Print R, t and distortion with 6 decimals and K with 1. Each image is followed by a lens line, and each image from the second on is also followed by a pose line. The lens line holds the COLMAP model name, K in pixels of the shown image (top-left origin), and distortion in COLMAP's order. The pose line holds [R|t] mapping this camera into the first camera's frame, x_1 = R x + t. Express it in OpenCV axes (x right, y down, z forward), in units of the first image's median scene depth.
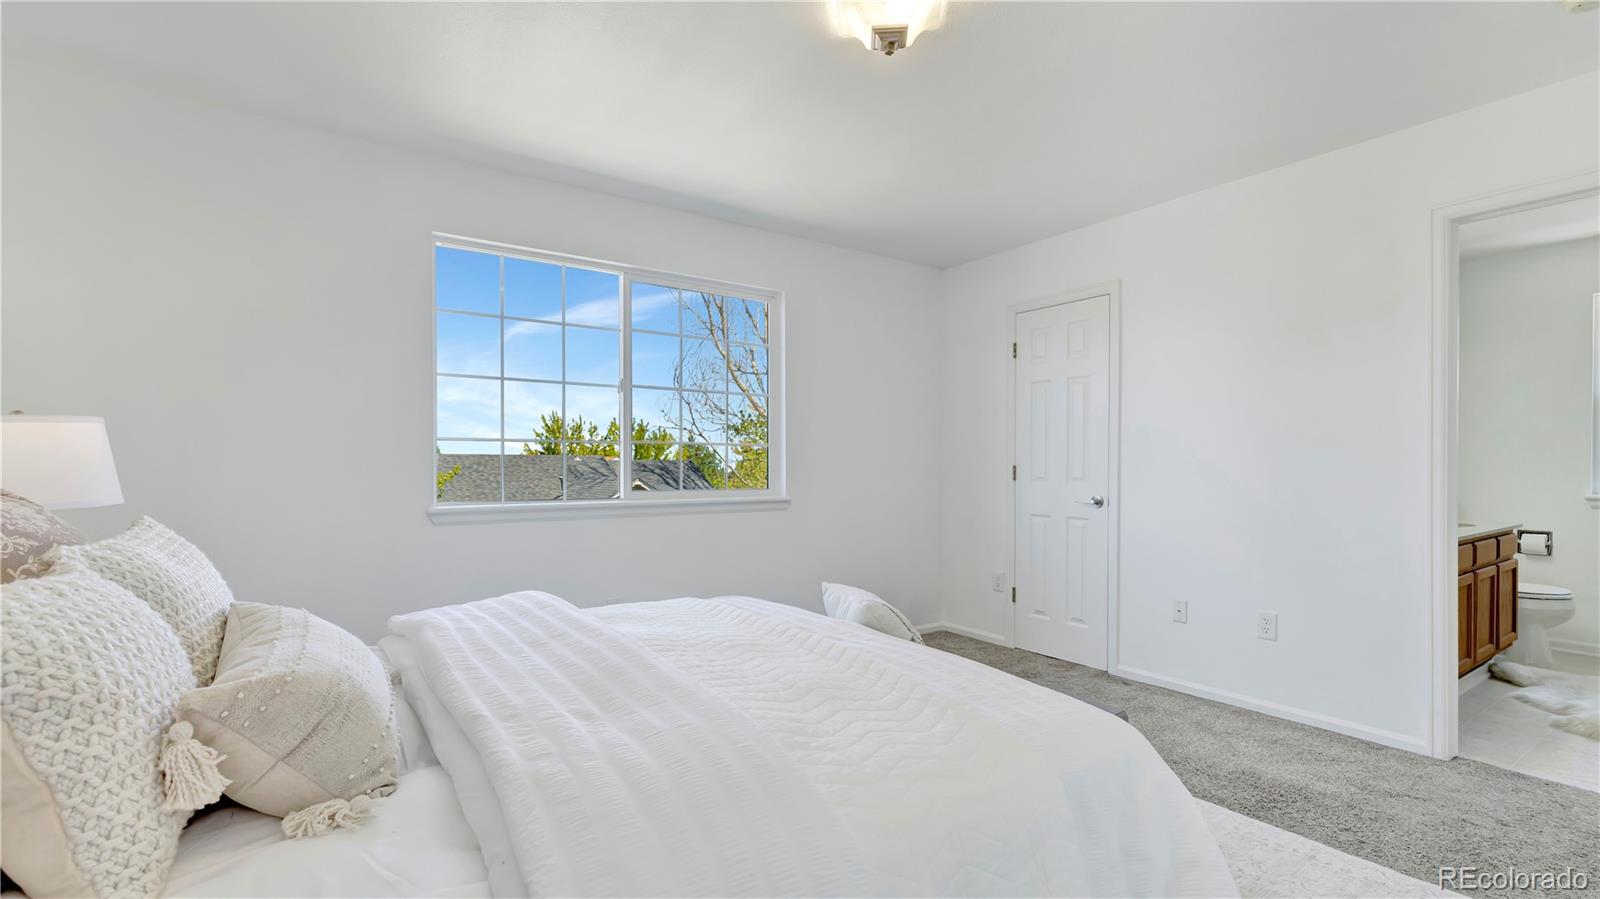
lens RADIAL K [[696.3, 0, 795.2], [0, 696.3, 450.2], [0, 0, 1]] dist [0.000090, 0.000690]
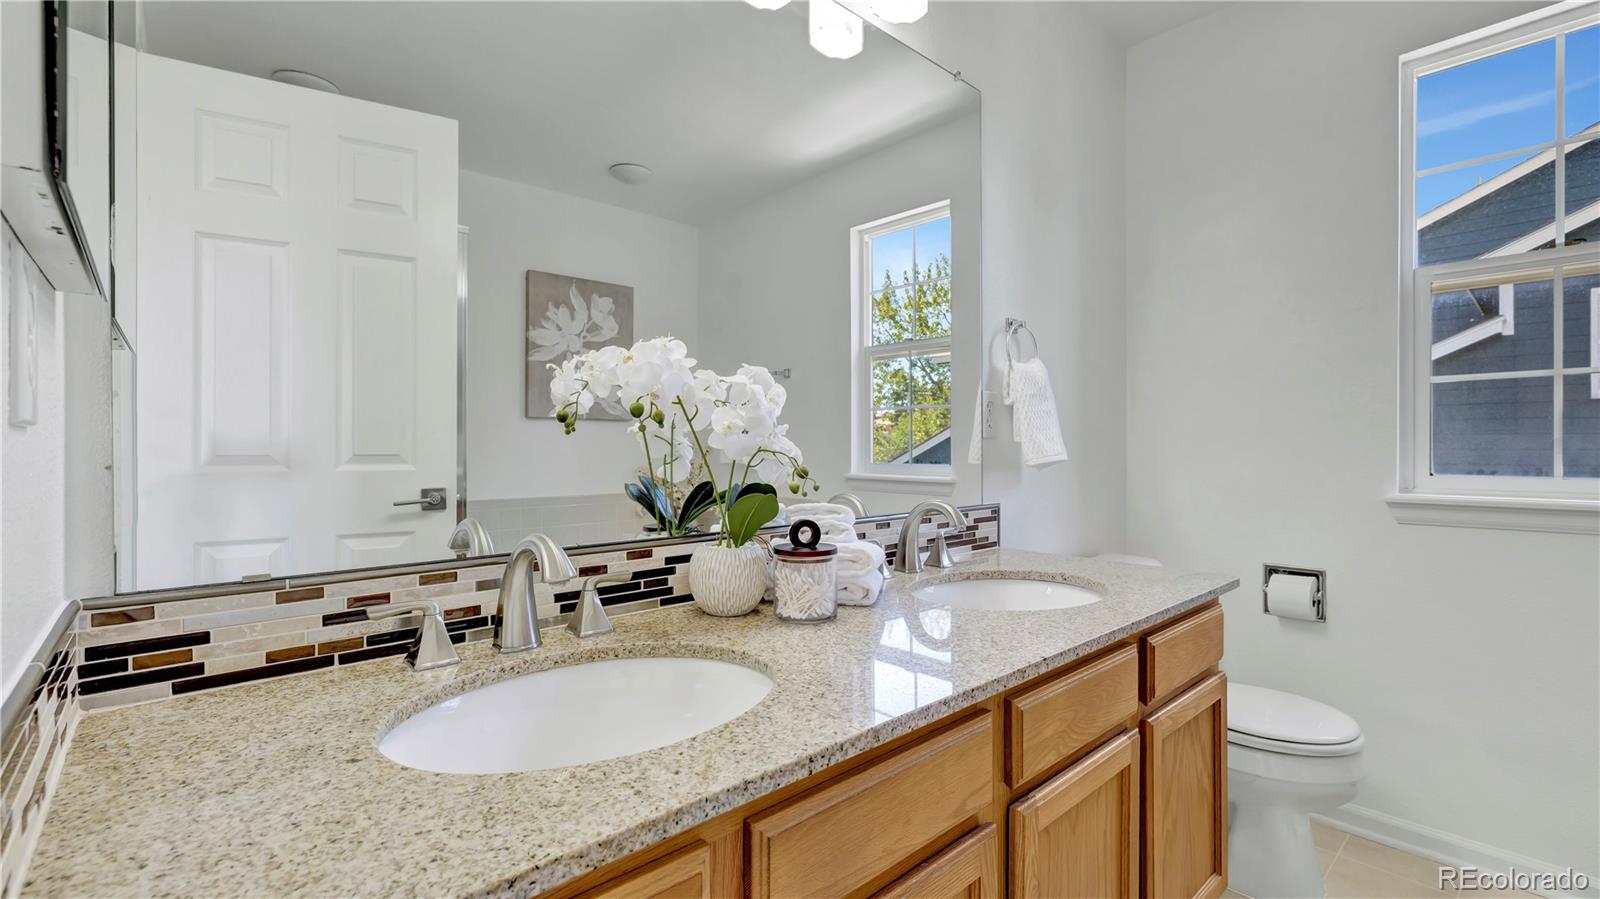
lens RADIAL K [[696.3, 0, 795.2], [0, 696.3, 450.2], [0, 0, 1]] dist [0.000090, 0.000690]
pose [[0.989719, -0.009502, 0.142711, 0.733360], [0.007831, 0.999894, 0.012265, 0.030314], [-0.142812, -0.011022, 0.989688, 0.646748]]
